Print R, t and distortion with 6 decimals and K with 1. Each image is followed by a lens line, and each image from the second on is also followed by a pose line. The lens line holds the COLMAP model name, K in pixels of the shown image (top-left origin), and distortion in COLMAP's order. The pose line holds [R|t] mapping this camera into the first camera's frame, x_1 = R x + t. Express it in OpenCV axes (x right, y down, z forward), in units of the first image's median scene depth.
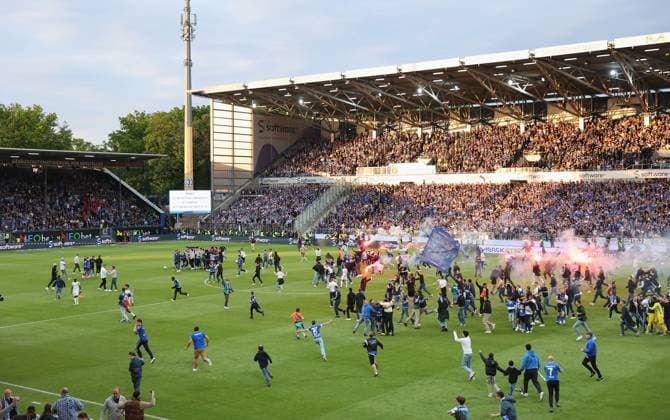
lens RADIAL K [[812.7, 0, 335.7], [0, 812.7, 205.0], [0, 0, 1]] dist [0.061473, 0.000000]
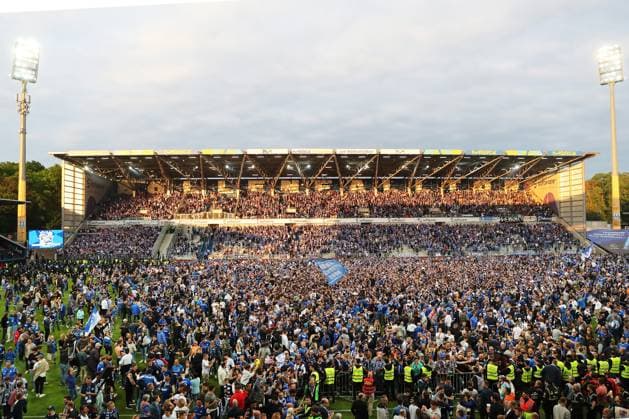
lens RADIAL K [[437.1, 0, 330.4], [0, 437.1, 228.9], [0, 0, 1]] dist [-0.101048, 0.039622]
pose [[0.758516, -0.002746, 0.651649, -0.257504], [0.016310, 0.999758, -0.014771, -0.002115], [-0.651451, 0.021832, 0.758377, 0.194958]]
